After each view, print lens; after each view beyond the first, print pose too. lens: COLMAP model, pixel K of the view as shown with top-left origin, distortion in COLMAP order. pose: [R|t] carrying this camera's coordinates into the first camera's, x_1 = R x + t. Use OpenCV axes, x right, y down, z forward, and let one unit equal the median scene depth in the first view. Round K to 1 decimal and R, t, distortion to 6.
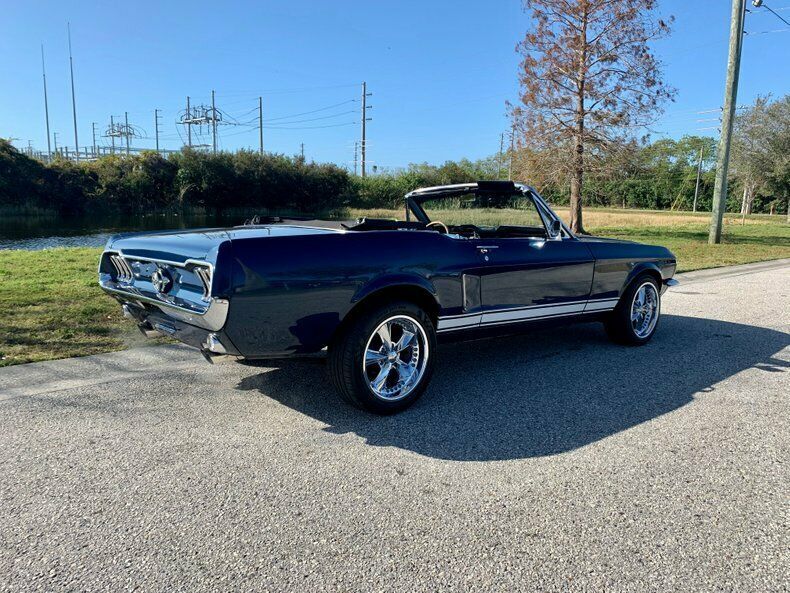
lens RADIAL K [[608.7, 0, 391.7], [0, 608.7, 298.5], [0, 0, 1]] dist [0.008590, 0.001069]
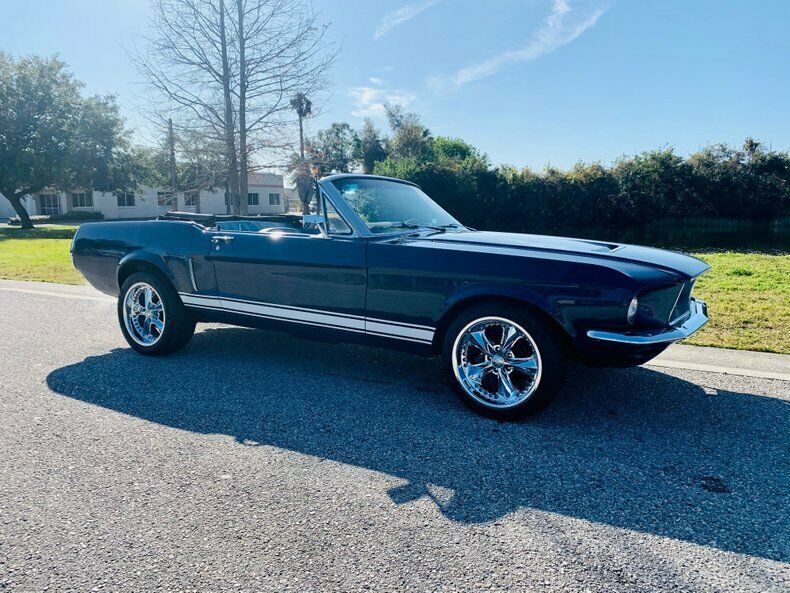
lens RADIAL K [[602.3, 0, 388.6], [0, 602.3, 294.3], [0, 0, 1]] dist [0.055223, -0.068139]
pose [[0.300359, 0.109508, -0.947519, 0.101015], [-0.134355, 0.988341, 0.071636, -0.008116], [0.944316, 0.105787, 0.311570, 0.074844]]
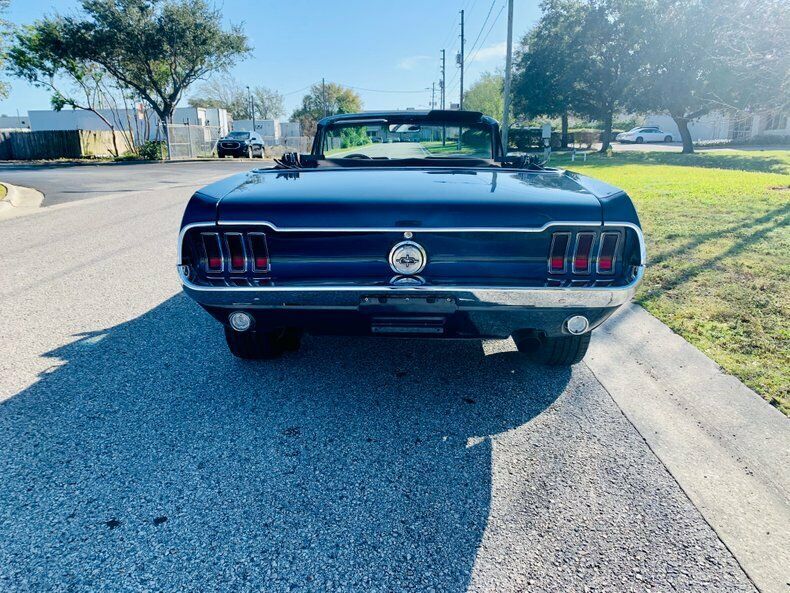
lens RADIAL K [[606.9, 0, 390.8], [0, 606.9, 295.0], [0, 0, 1]] dist [0.012787, -0.005915]
pose [[-0.689913, 0.164856, -0.704871, 0.059963], [-0.123667, 0.932567, 0.339153, -0.020435], [0.713251, 0.321155, -0.623003, 0.138583]]
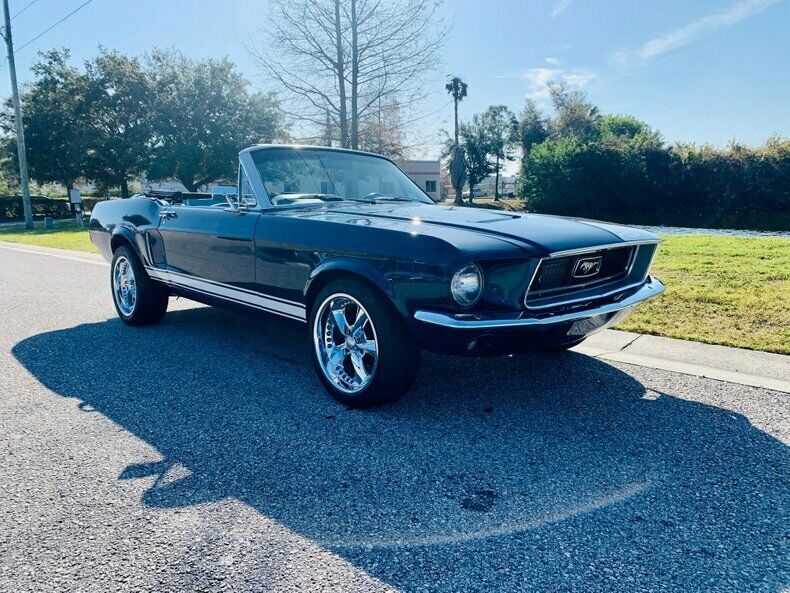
lens RADIAL K [[608.7, 0, 391.7], [0, 608.7, 298.5], [0, 0, 1]] dist [0.008590, 0.001069]
pose [[0.030549, 0.139750, -0.989715, 0.102054], [-0.134267, 0.981777, 0.134484, -0.010729], [0.990474, 0.128777, 0.048756, 0.107670]]
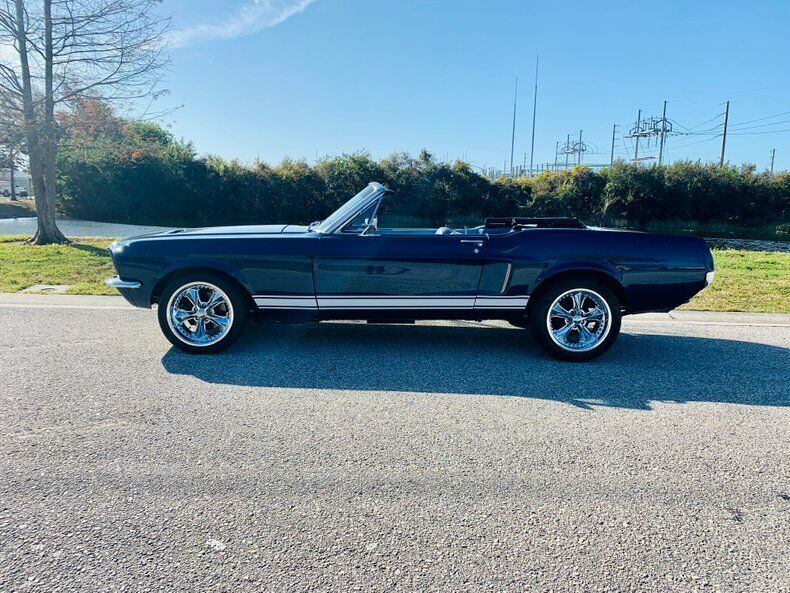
lens RADIAL K [[614.4, 0, 391.1], [0, 614.4, 279.4], [0, 0, 1]] dist [0.019017, -0.004625]
pose [[0.756235, 0.079334, -0.649473, 0.063272], [-0.114084, 0.993405, -0.011492, 0.002898], [0.644278, 0.082785, 0.760298, -0.006903]]
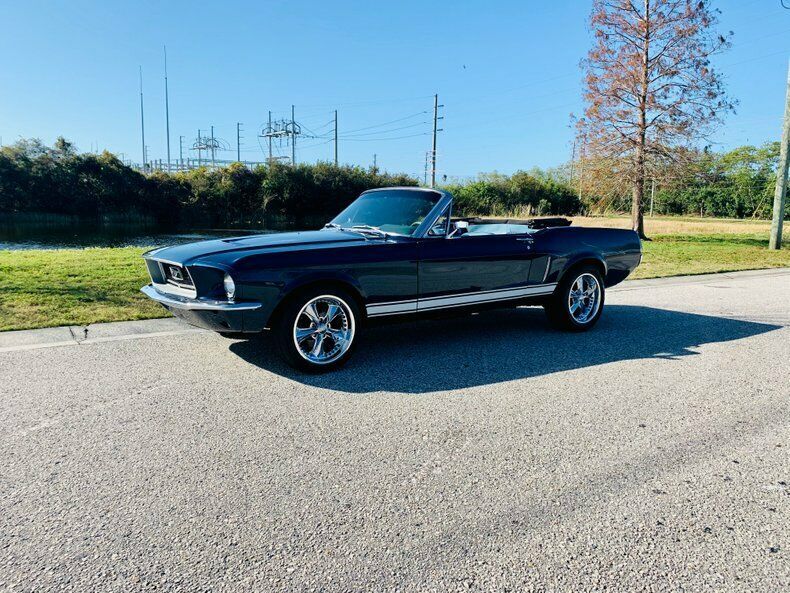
lens RADIAL K [[604.9, 0, 392.9], [0, 604.9, 296.9], [0, 0, 1]] dist [0.029714, -0.006657]
pose [[0.993902, 0.016851, -0.108971, -0.000246], [-0.018608, 0.999712, -0.015133, 0.006890], [0.108684, 0.017069, 0.993930, -0.037212]]
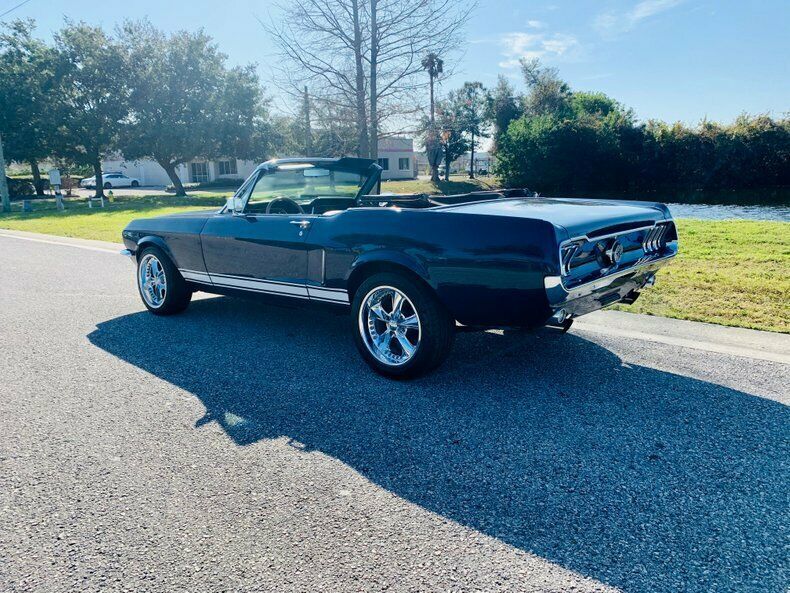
lens RADIAL K [[606.9, 0, 390.8], [0, 606.9, 295.0], [0, 0, 1]] dist [0.012787, -0.005915]
pose [[0.098076, 0.172096, -0.980186, 0.094282], [-0.129322, 0.978787, 0.158911, -0.010431], [0.986741, 0.111174, 0.118251, 0.075669]]
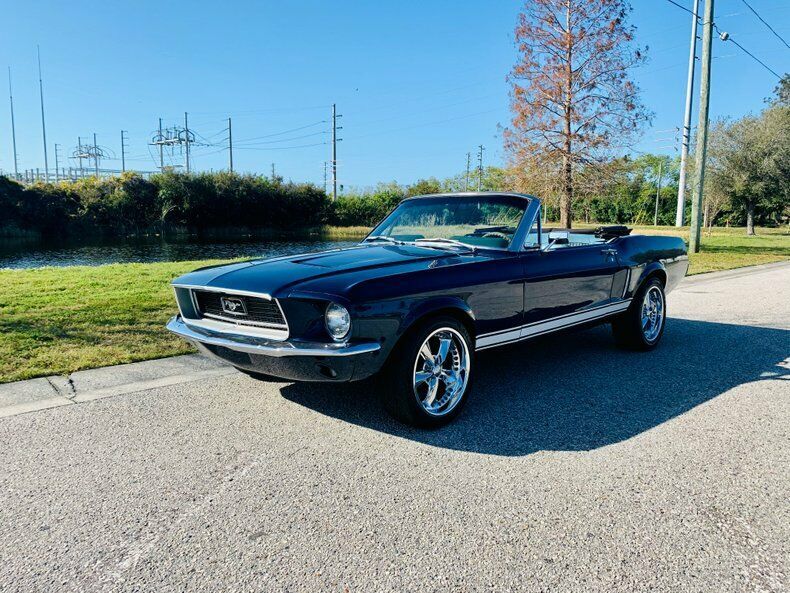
lens RADIAL K [[606.9, 0, 390.8], [0, 606.9, 295.0], [0, 0, 1]] dist [0.012787, -0.005915]
pose [[0.998226, -0.019081, 0.056396, -0.028178], [0.021016, 0.999204, -0.033914, 0.004056], [-0.055704, 0.035039, 0.997832, -0.020444]]
